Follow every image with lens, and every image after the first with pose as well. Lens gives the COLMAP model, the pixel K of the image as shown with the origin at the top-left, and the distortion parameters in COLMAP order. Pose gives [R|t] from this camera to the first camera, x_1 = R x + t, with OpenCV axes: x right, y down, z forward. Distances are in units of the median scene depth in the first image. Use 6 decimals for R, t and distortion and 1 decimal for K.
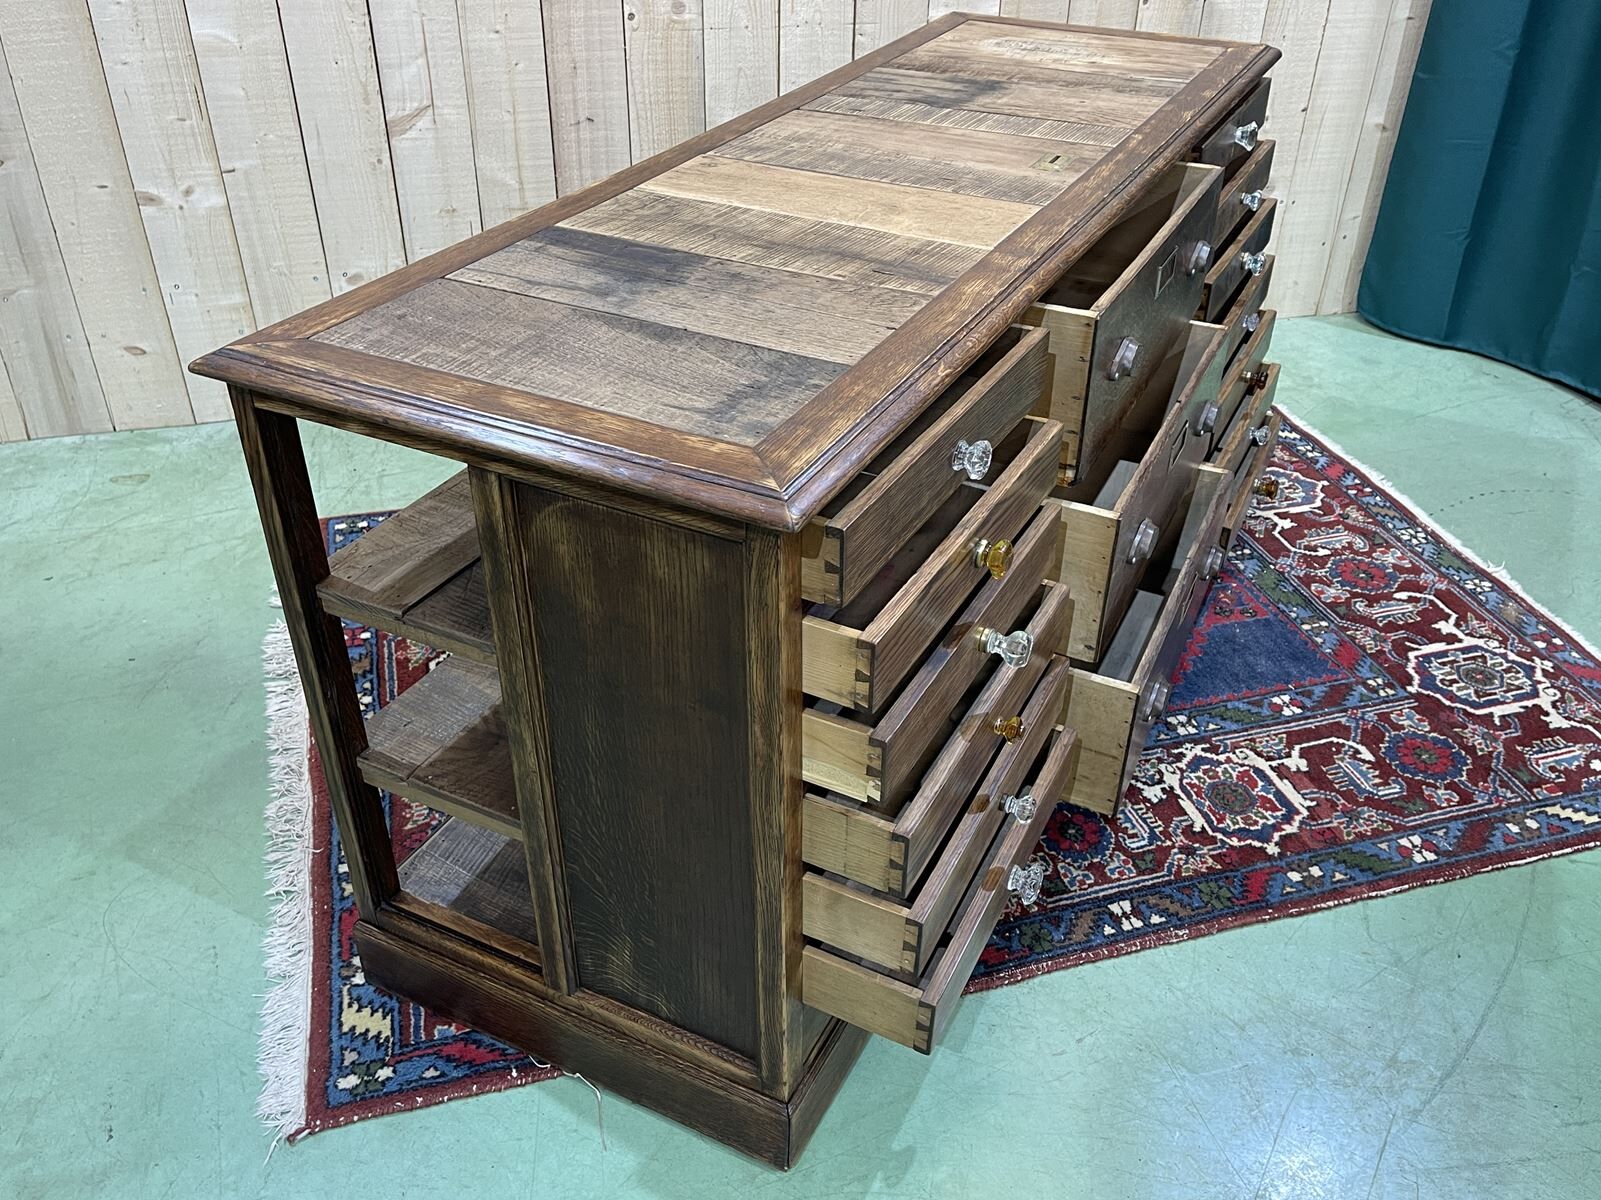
lens RADIAL K [[1395.9, 0, 810.7], [0, 1395.9, 609.3], [0, 0, 1]] dist [0.023917, 0.007283]
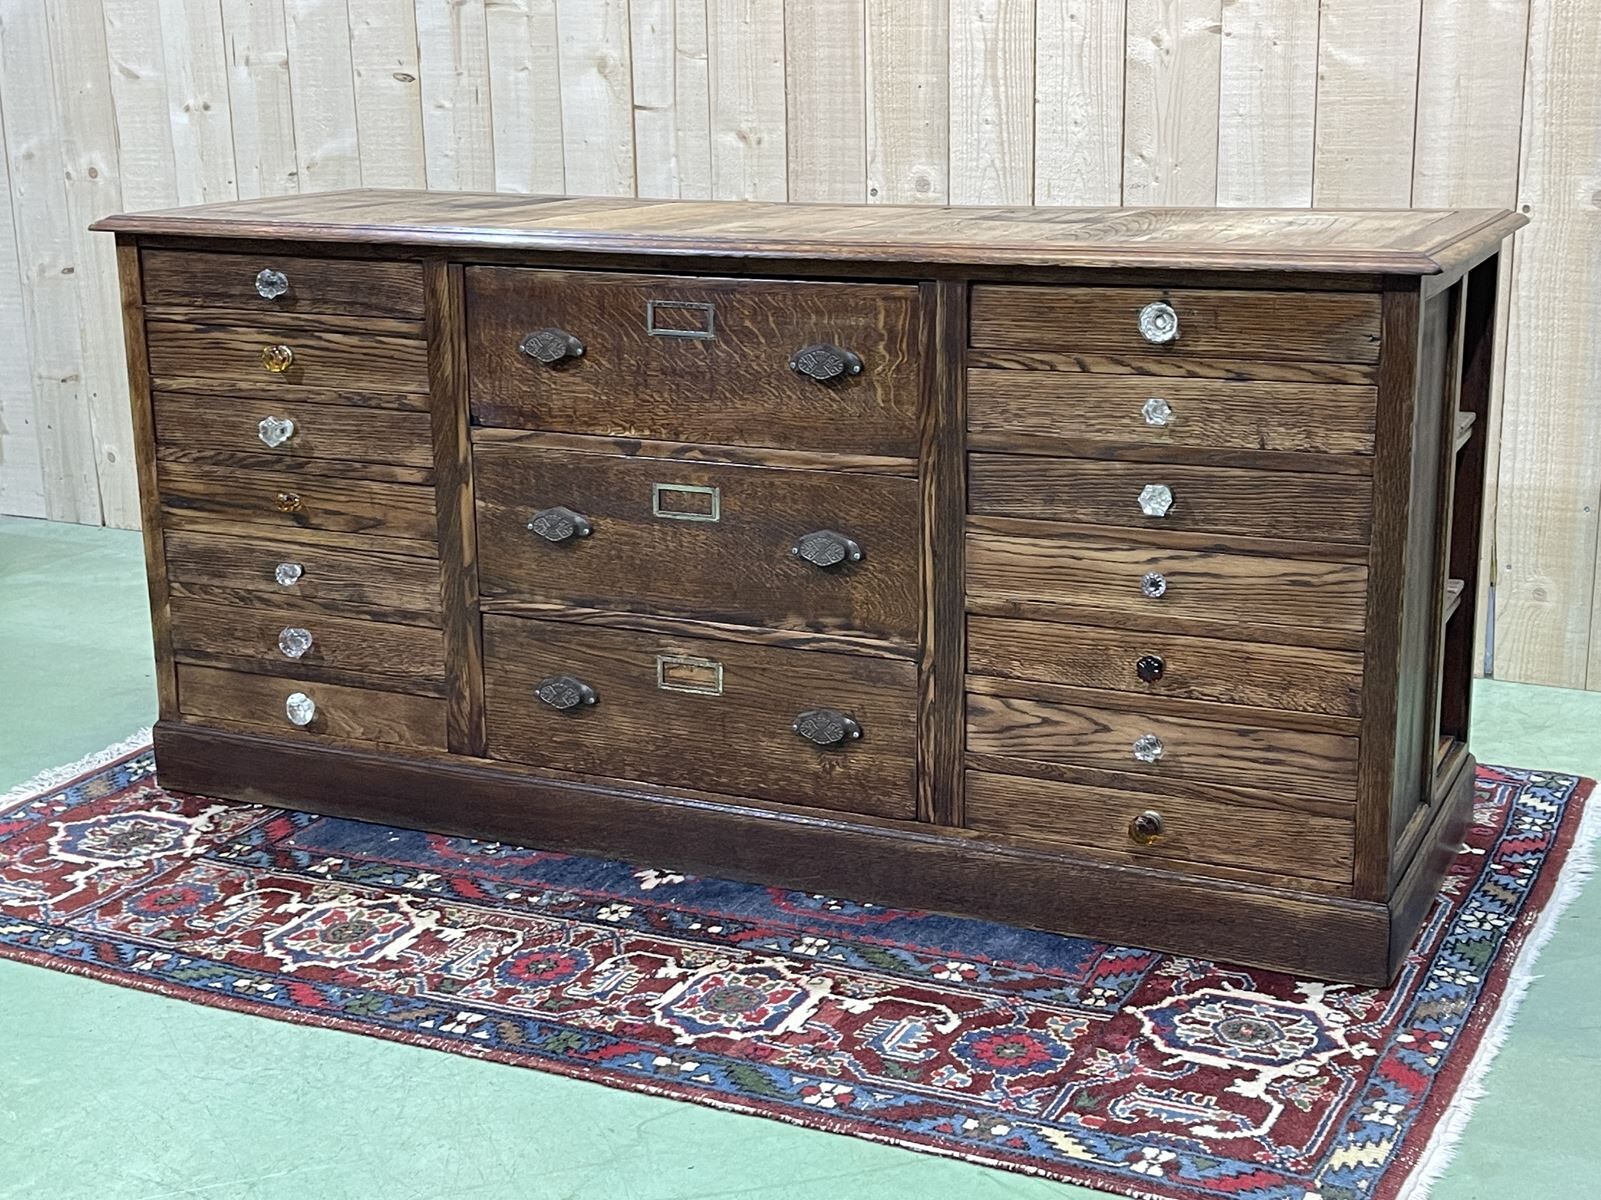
lens RADIAL K [[2225.5, 0, 814.5], [0, 2225.5, 601.2], [0, 0, 1]] dist [0.062060, 0.000000]
pose [[0.742686, 0.141221, -0.654580, 1.138577], [-0.345078, 0.918437, -0.193379, 0.157162], [0.573881, 0.369501, 0.730842, 0.025832]]
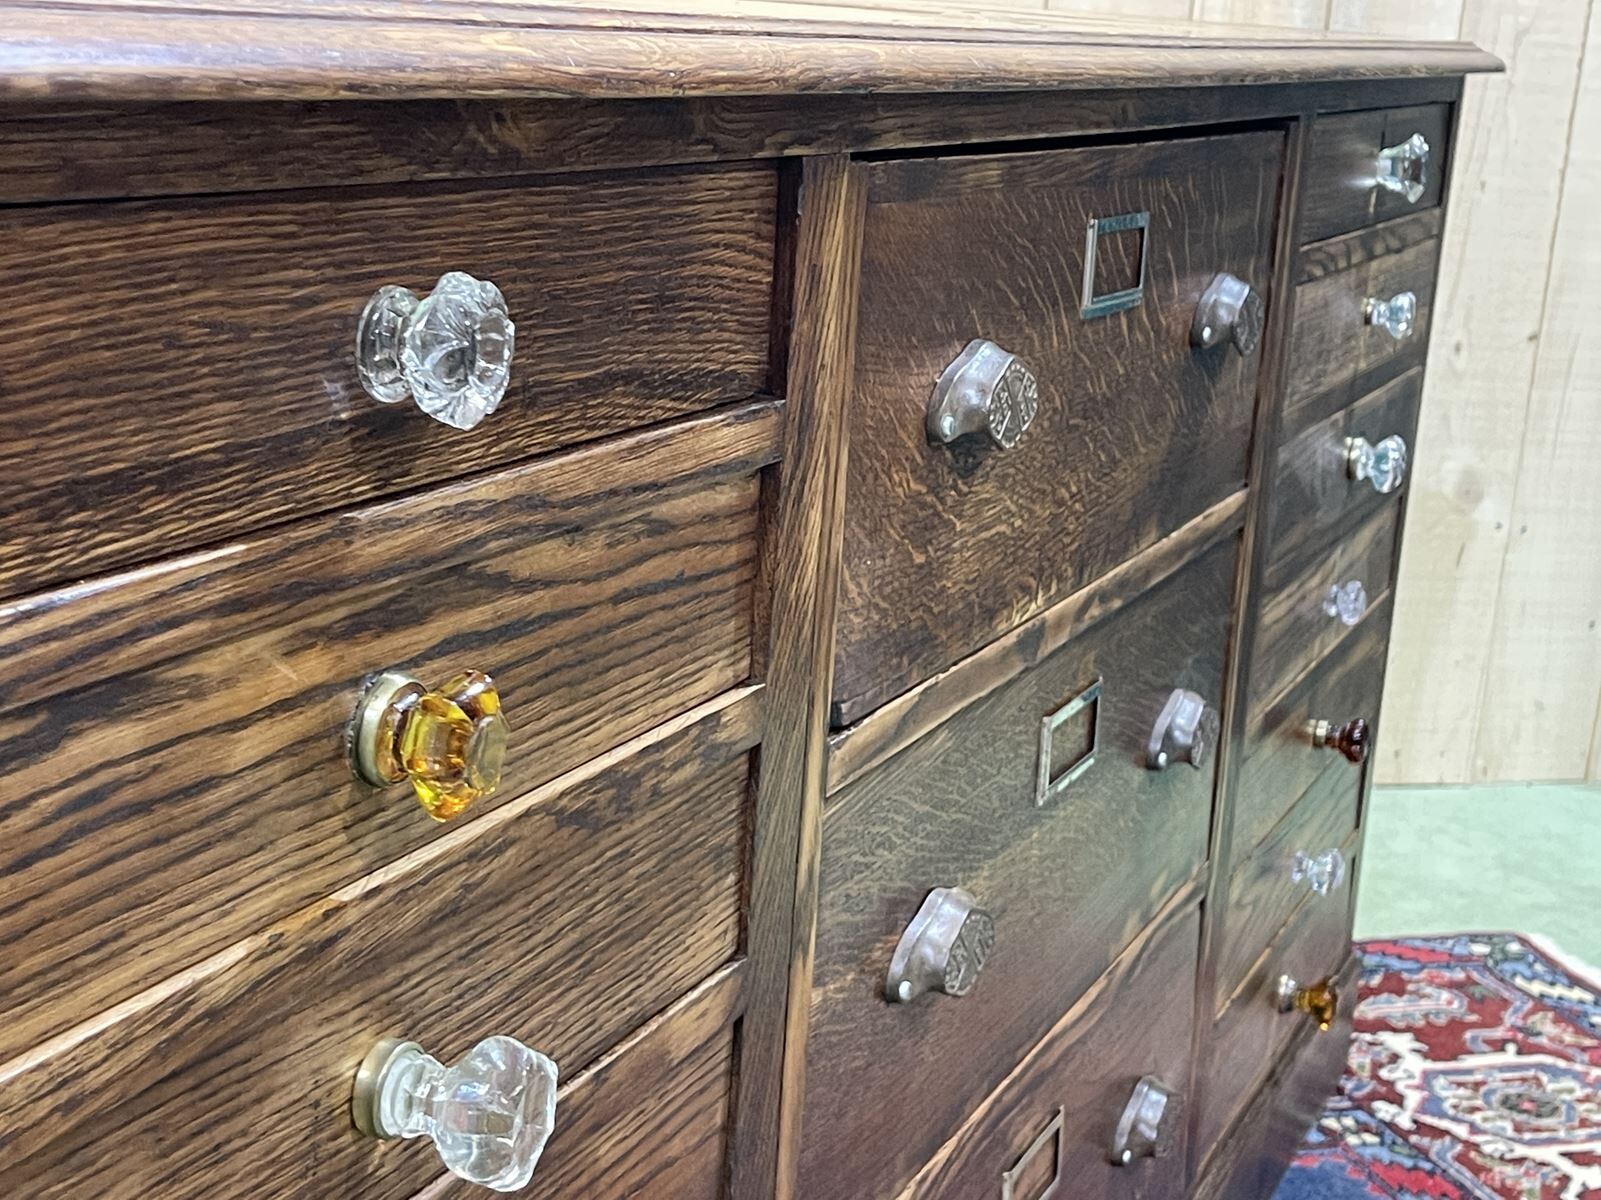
lens RADIAL K [[2630.1, 0, 856.2], [0, 2630.1, 606.4], [0, 0, 1]] dist [0.065469, 0.000000]
pose [[0.994708, 0.047053, 0.091334, 0.075921], [-0.013134, 0.939909, -0.341173, 0.061313], [-0.101899, 0.338168, 0.935553, 0.356679]]
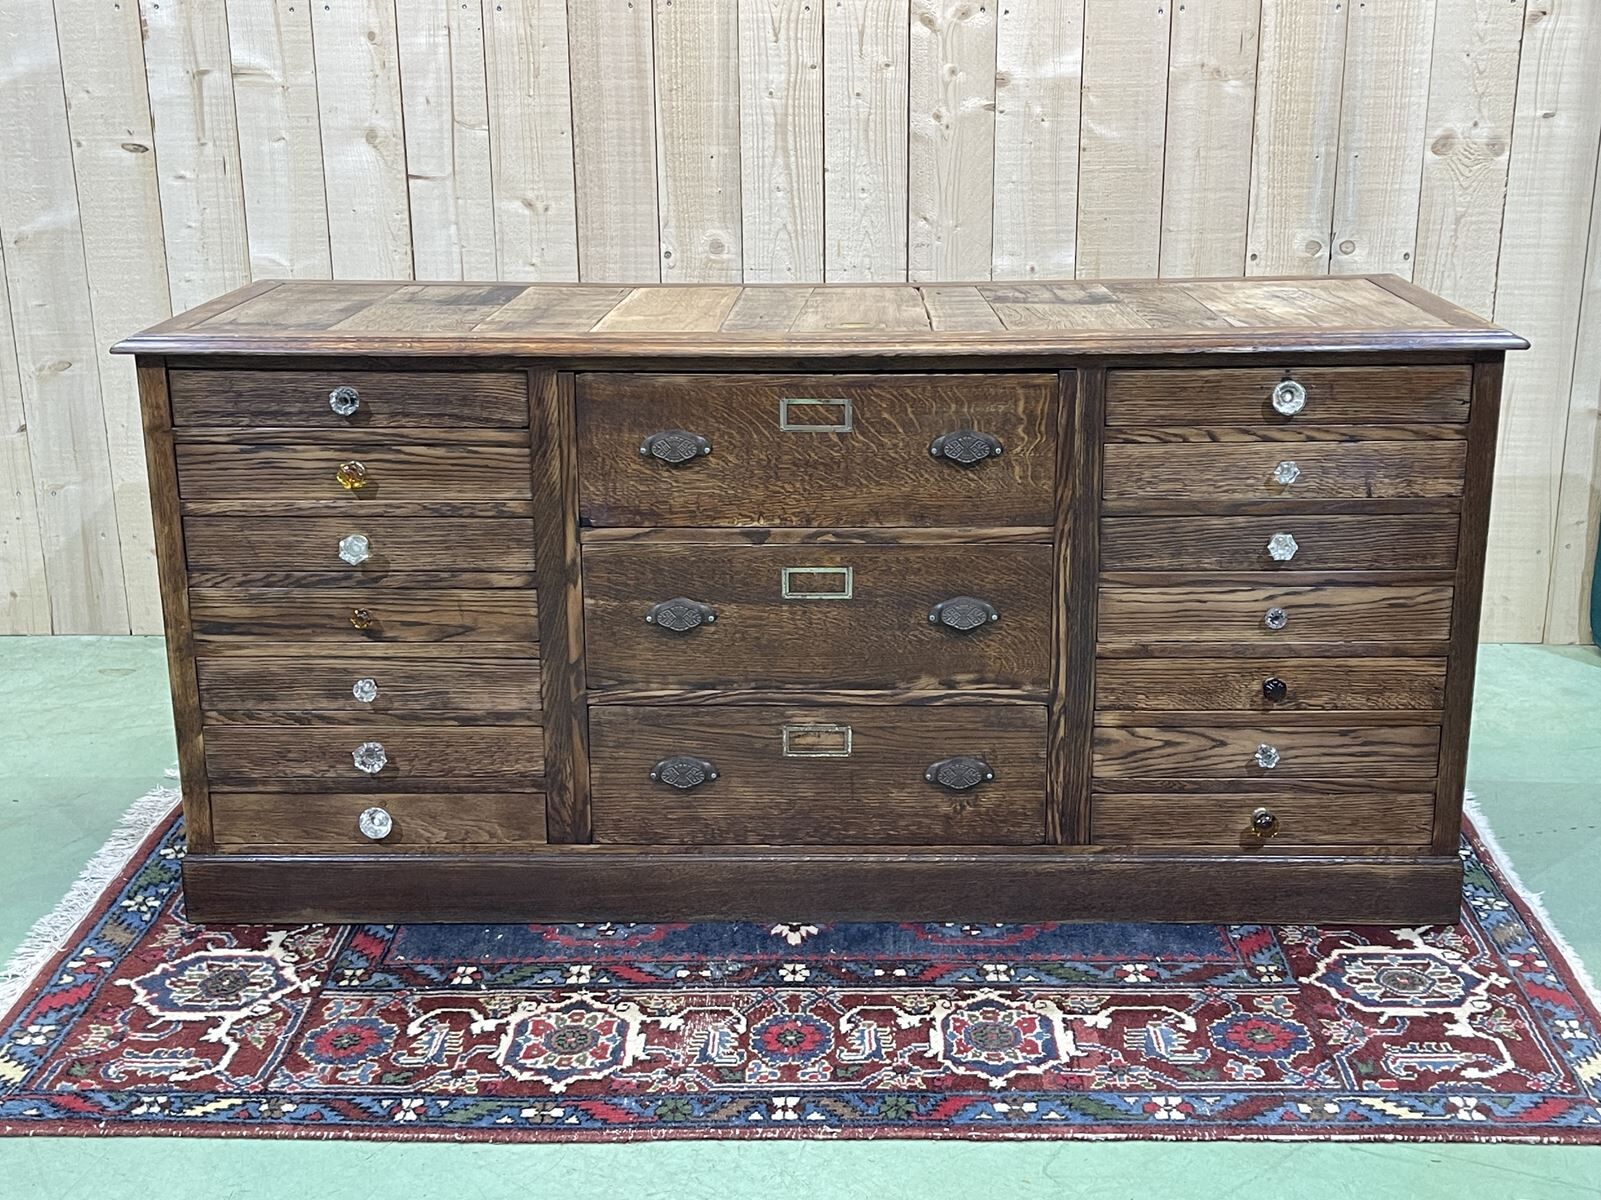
lens RADIAL K [[1999.4, 0, 822.0], [0, 1999.4, 605.4], [0, 0, 1]] dist [0.048884, 0.000000]
pose [[0.953000, 0.065615, -0.295780, 0.555819], [-0.148054, 0.952619, -0.265702, 0.228457], [0.264331, 0.297006, 0.917560, -0.249066]]
